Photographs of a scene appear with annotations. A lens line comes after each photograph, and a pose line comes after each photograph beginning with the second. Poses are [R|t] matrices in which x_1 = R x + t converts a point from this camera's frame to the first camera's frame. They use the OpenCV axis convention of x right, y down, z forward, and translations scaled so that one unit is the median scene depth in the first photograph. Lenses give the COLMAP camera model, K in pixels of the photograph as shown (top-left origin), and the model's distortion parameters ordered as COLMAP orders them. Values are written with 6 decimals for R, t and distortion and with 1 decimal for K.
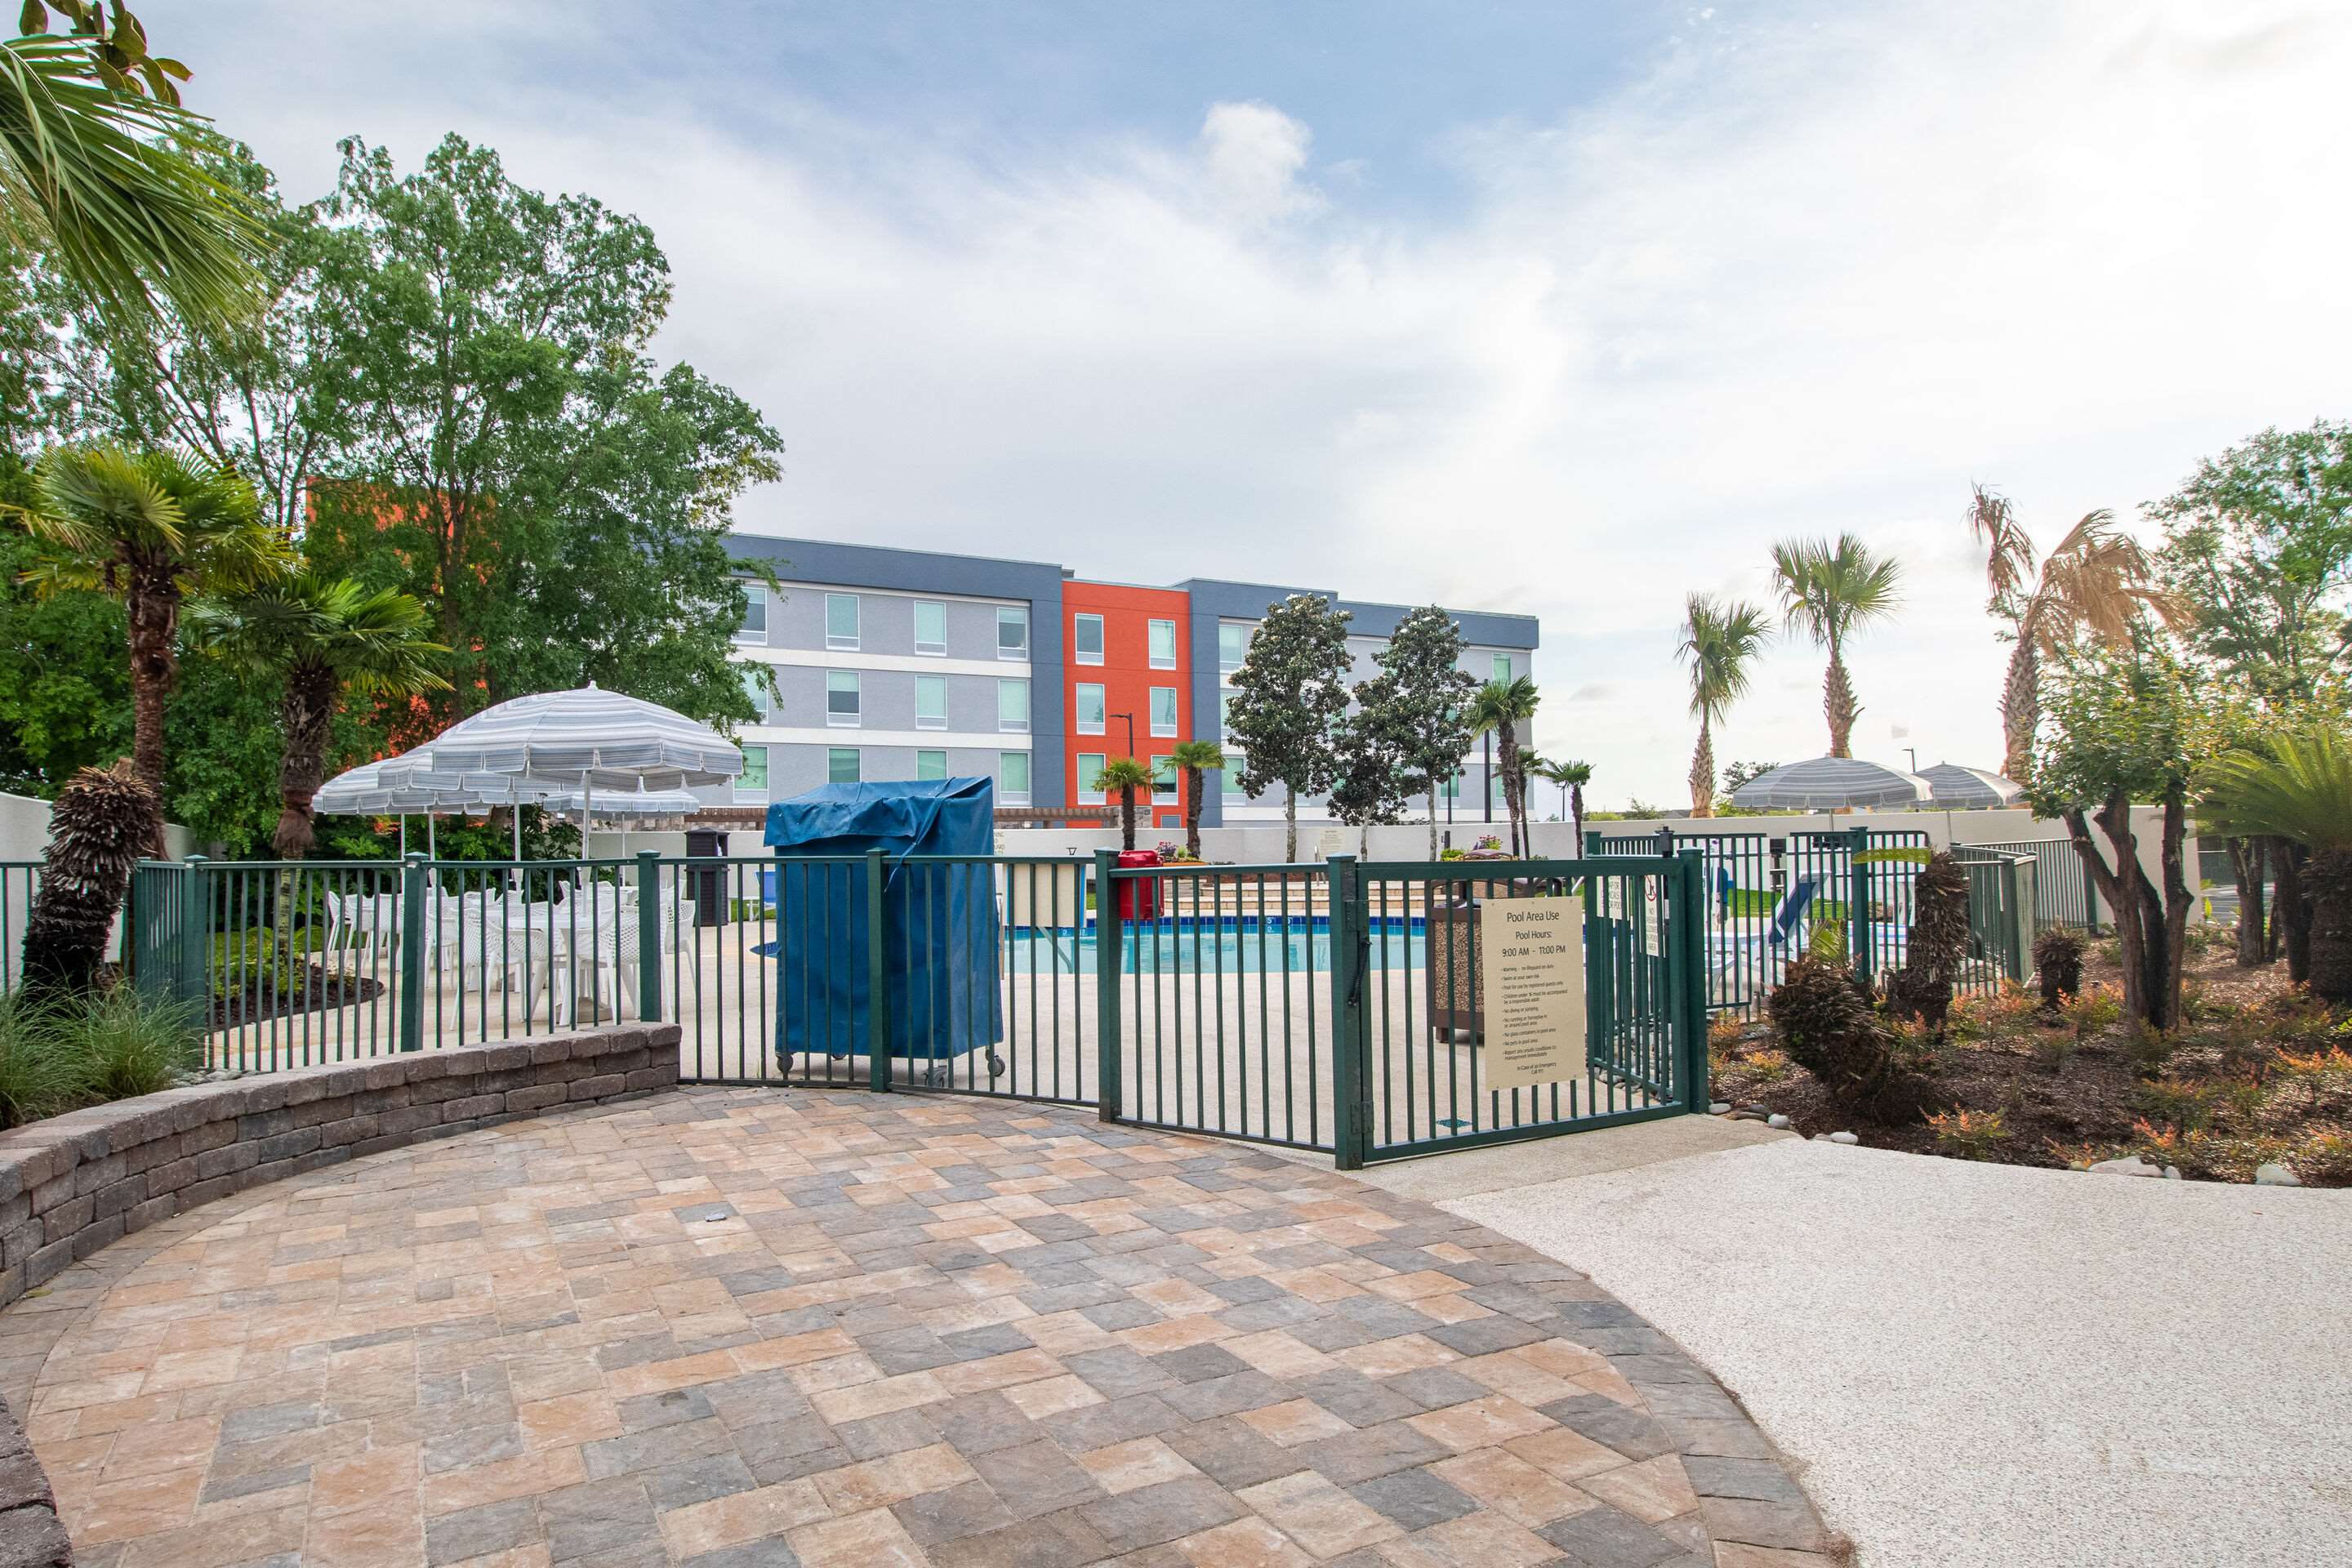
lens RADIAL K [[1299.3, 0, 1165.6], [0, 1299.3, 869.5], [0, 0, 1]] dist [0.012430, -0.023021]
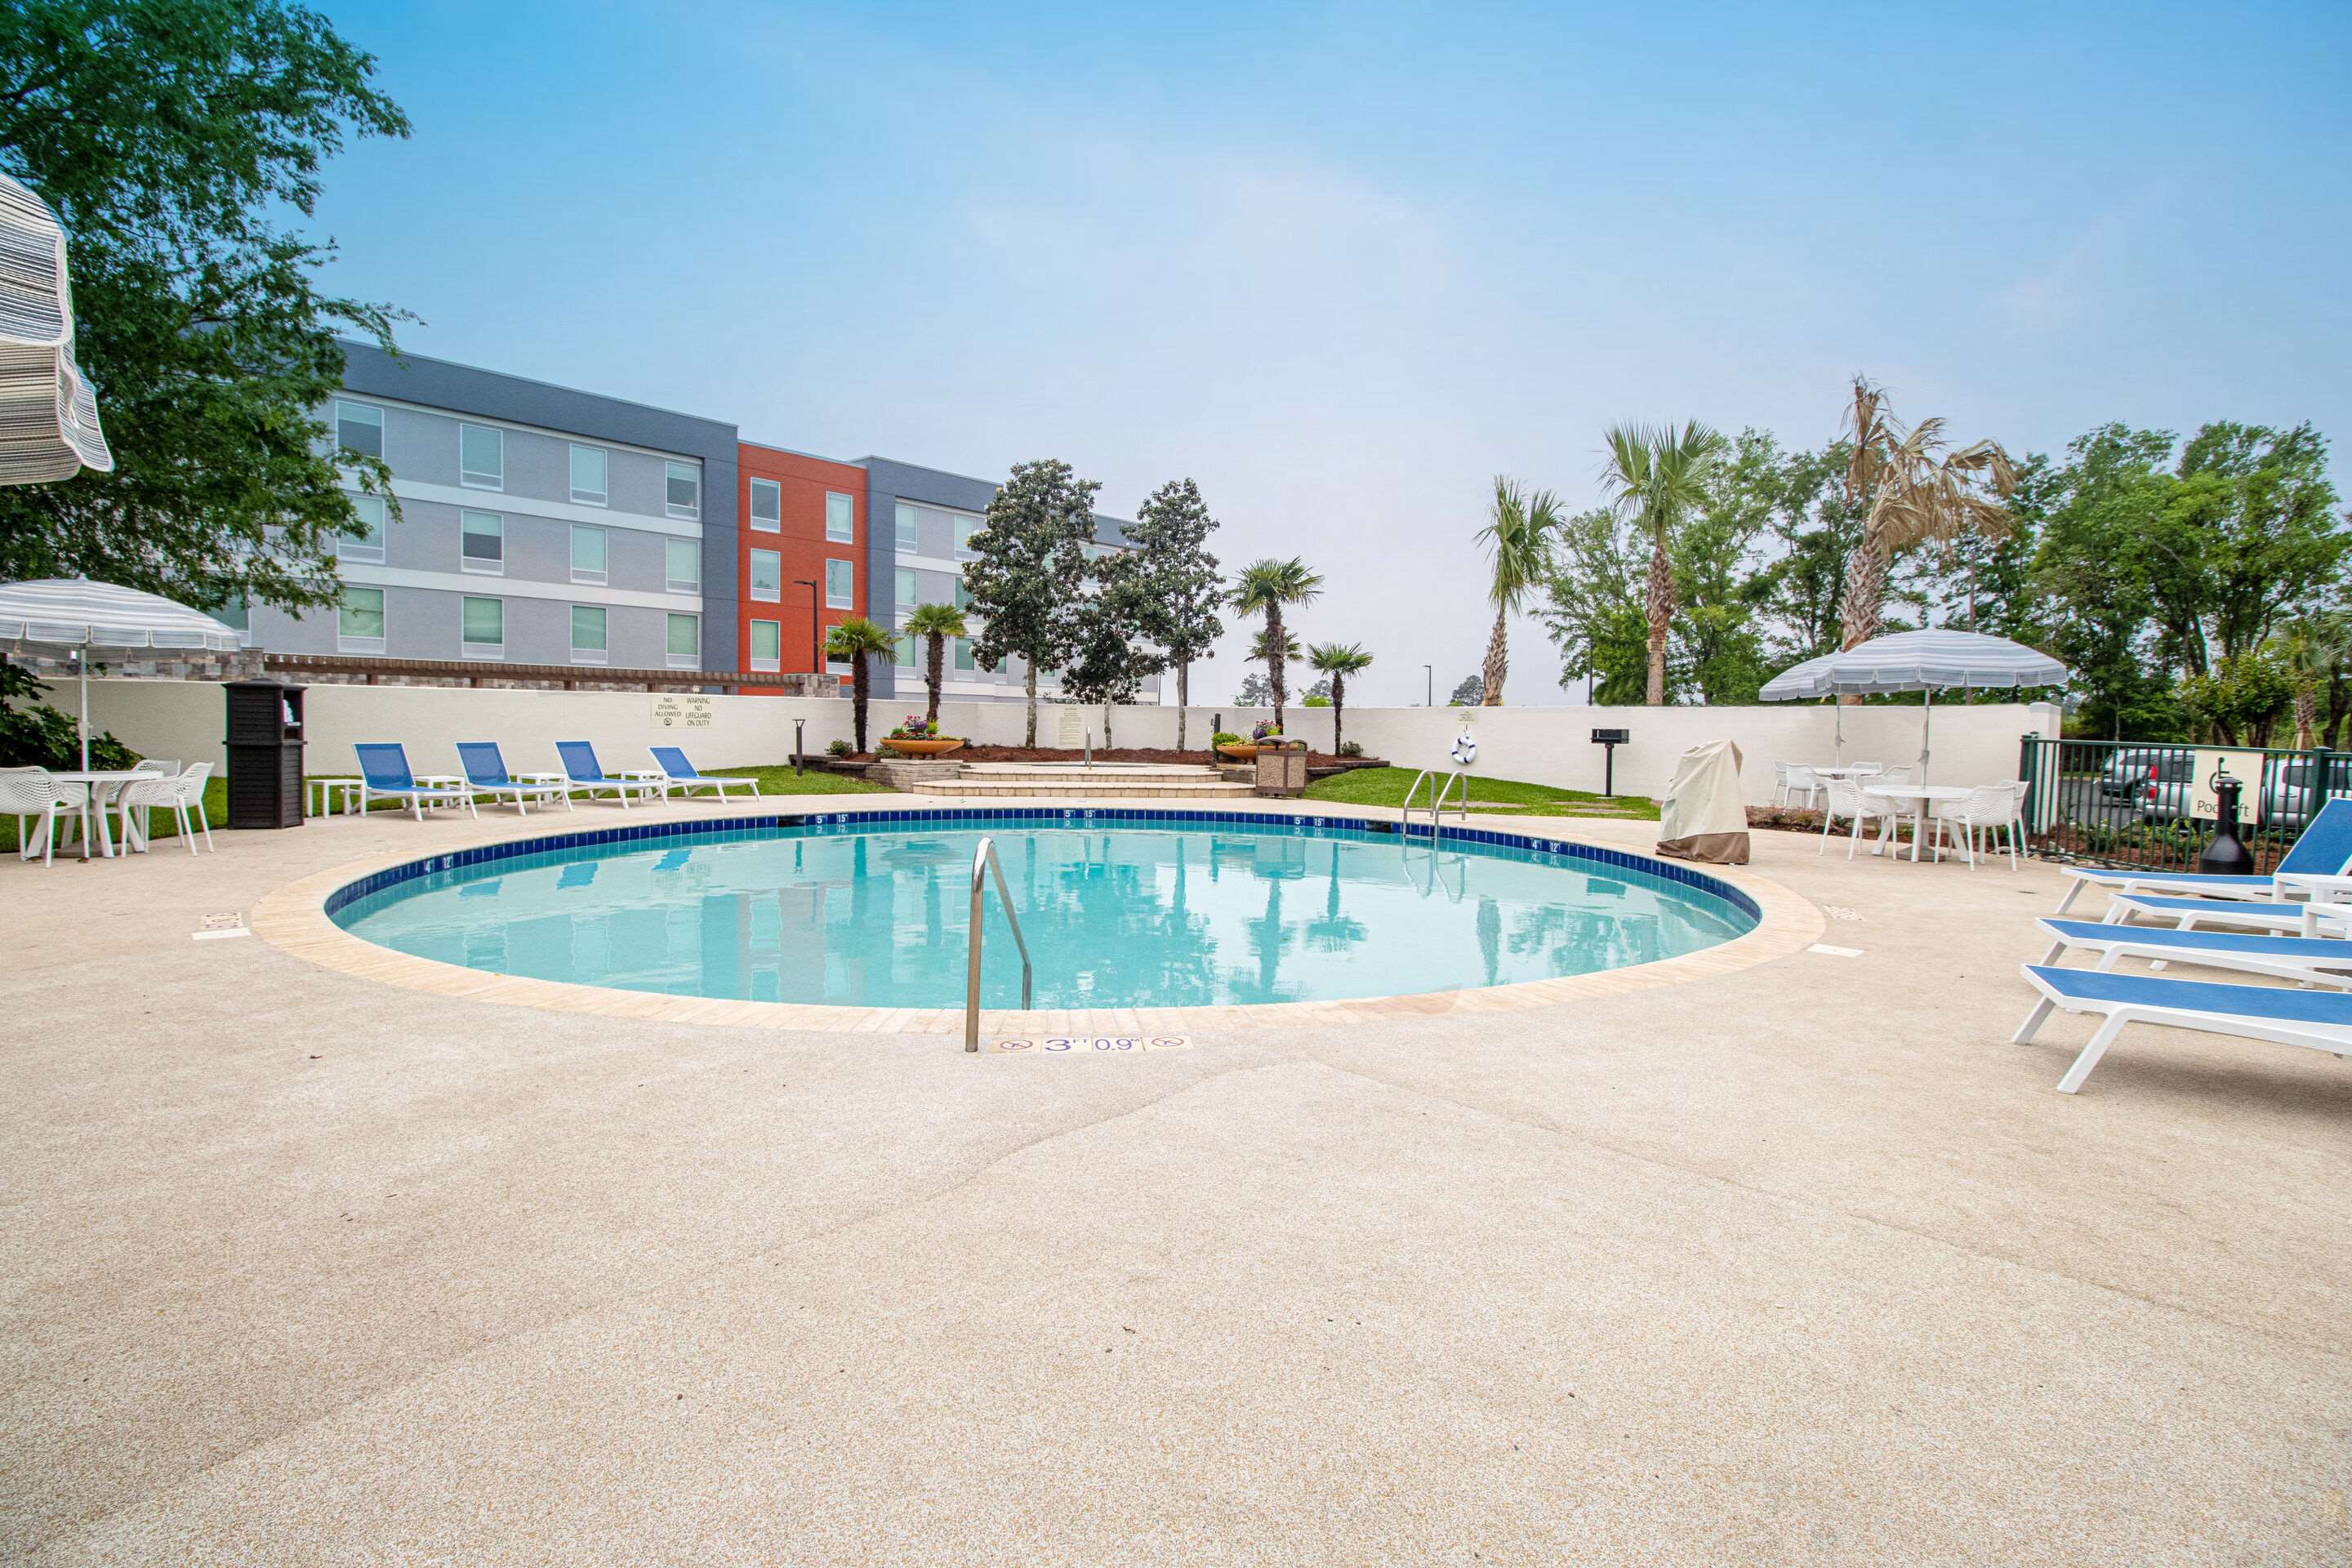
lens RADIAL K [[1107.0, 0, 1176.0], [0, 1107.0, 784.0], [0, 0, 1]] dist [0.009963, -0.000269]
pose [[0.949387, 0.011683, 0.313890, -0.060714], [-0.024674, 0.998994, 0.037445, -0.007371], [-0.313137, -0.043295, 0.948721, 0.213259]]
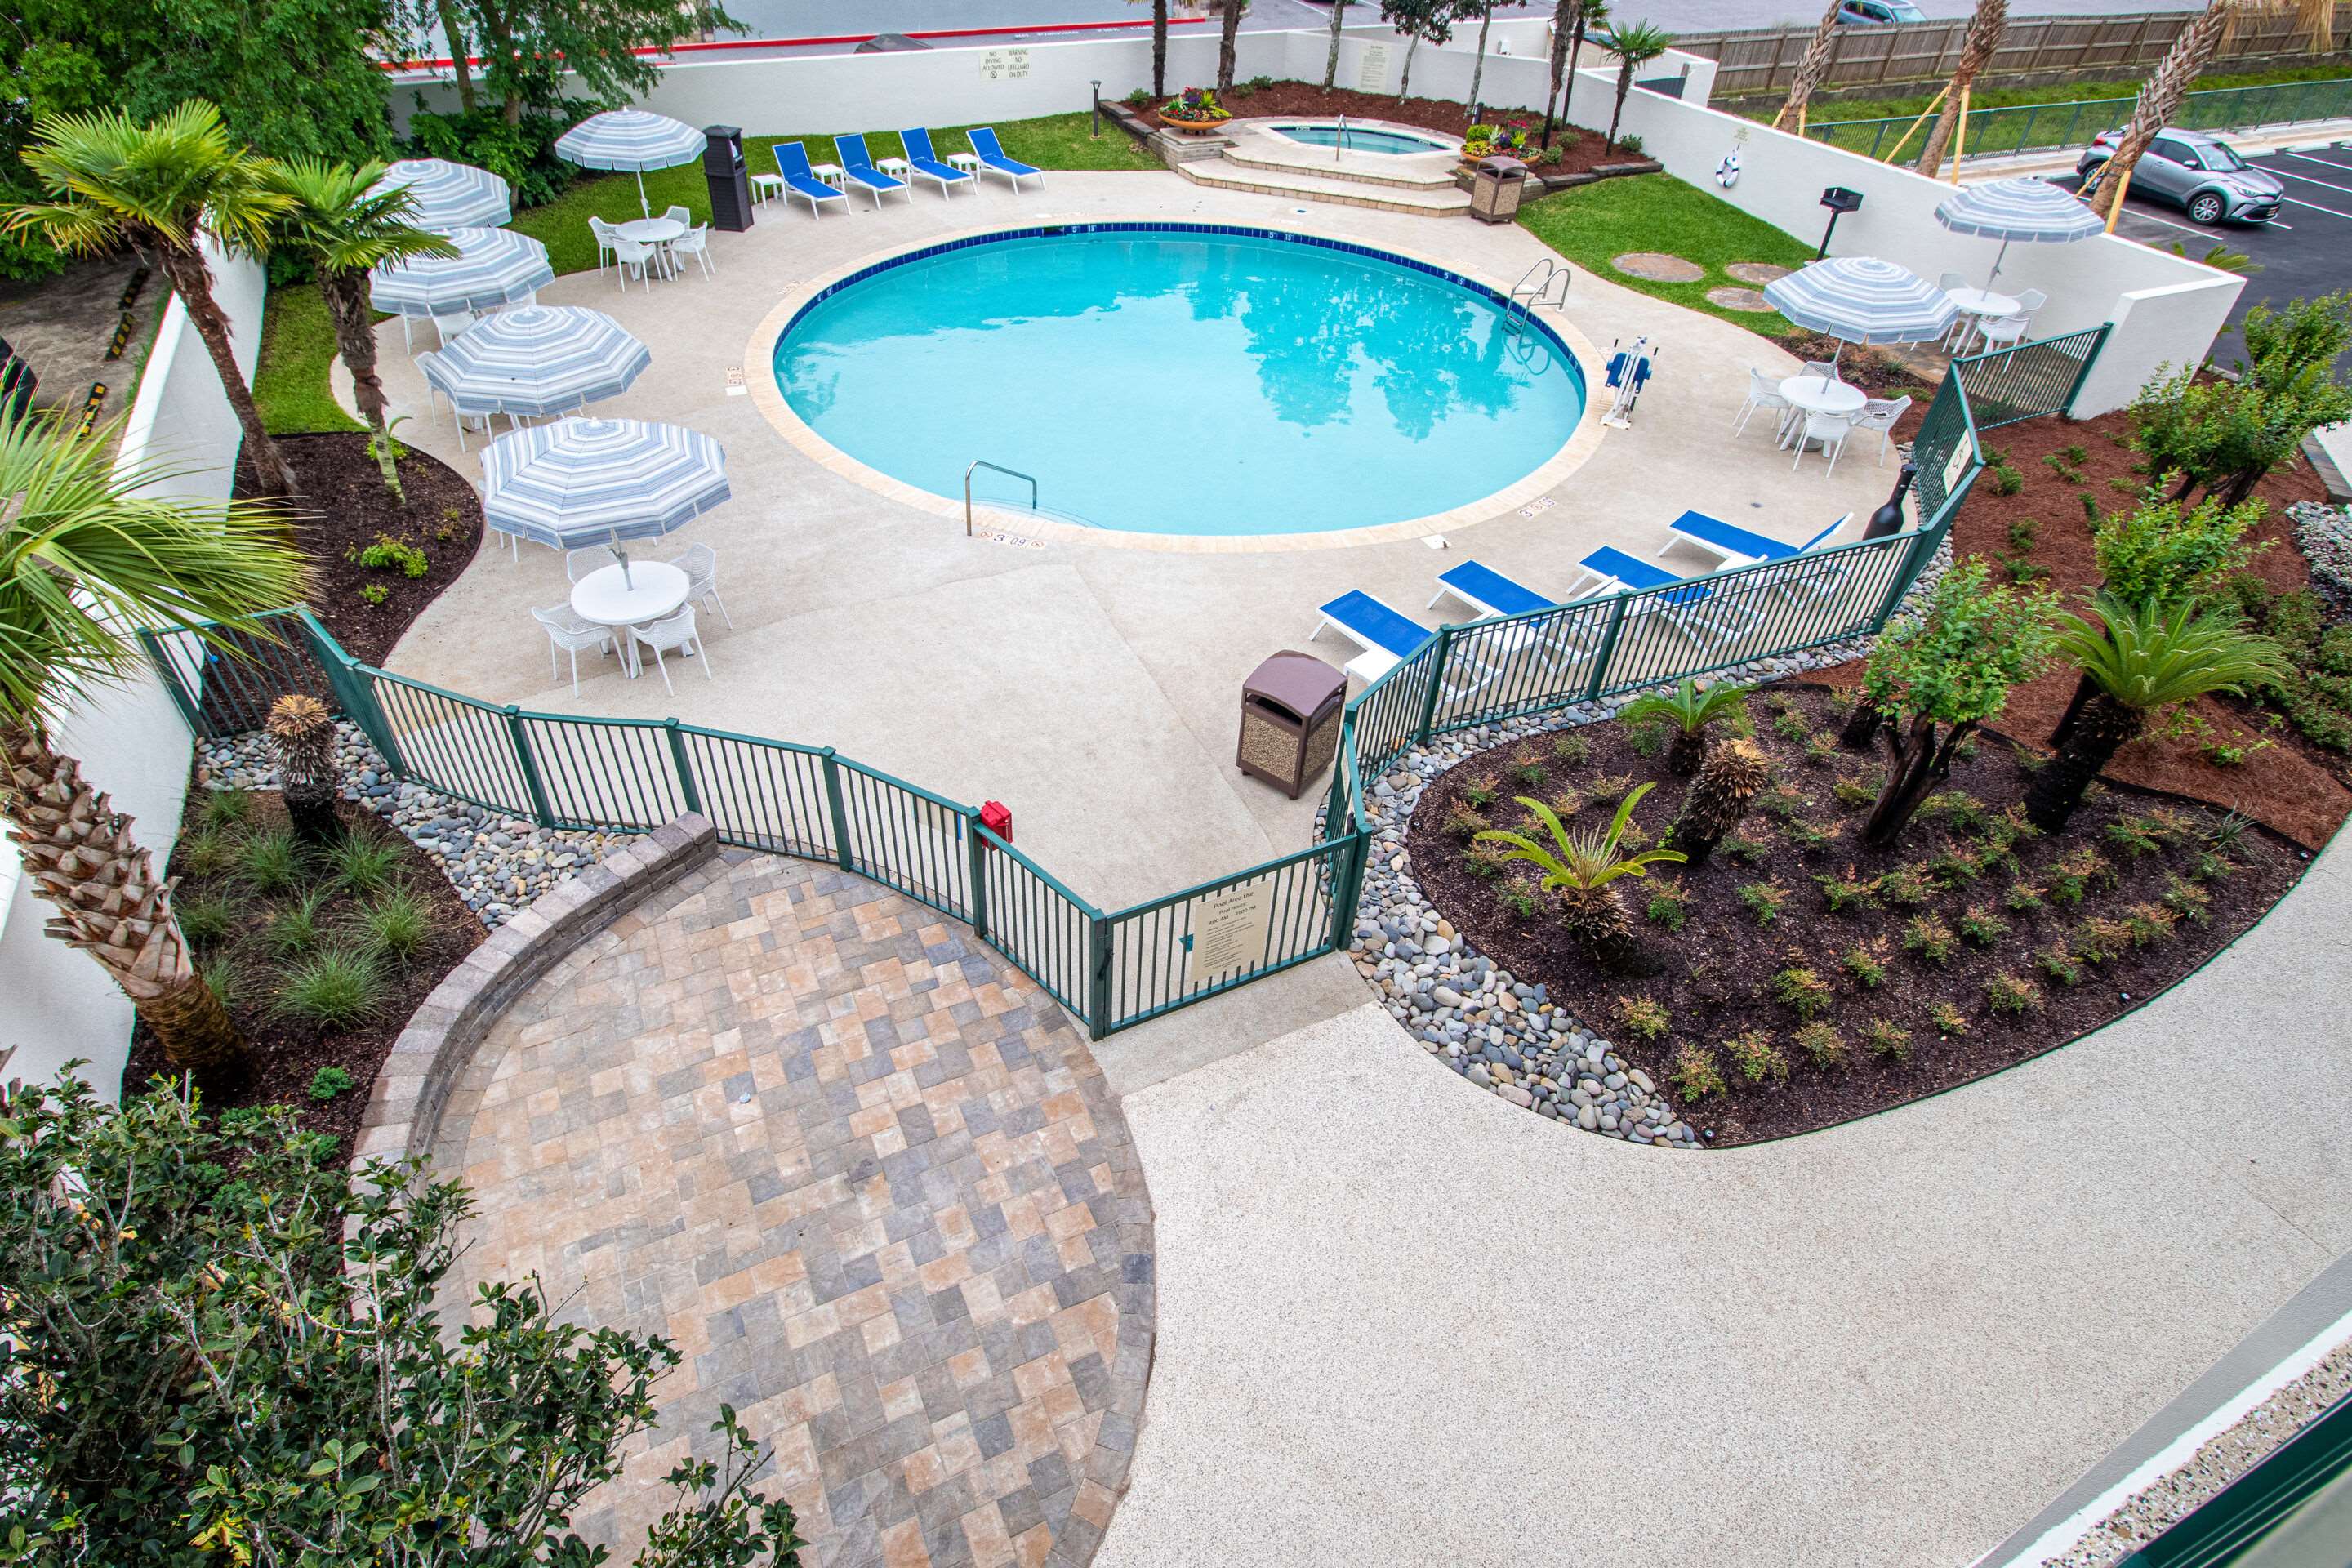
lens RADIAL K [[1159.9, 0, 1176.0], [0, 1159.9, 784.0], [0, 0, 1]] dist [-0.000466, -0.000091]
pose [[0.995636, 0.093226, 0.004277, 0.030781], [-0.074679, 0.768394, 0.635605, -0.155422], [0.055969, -0.633150, 0.772003, -0.001241]]
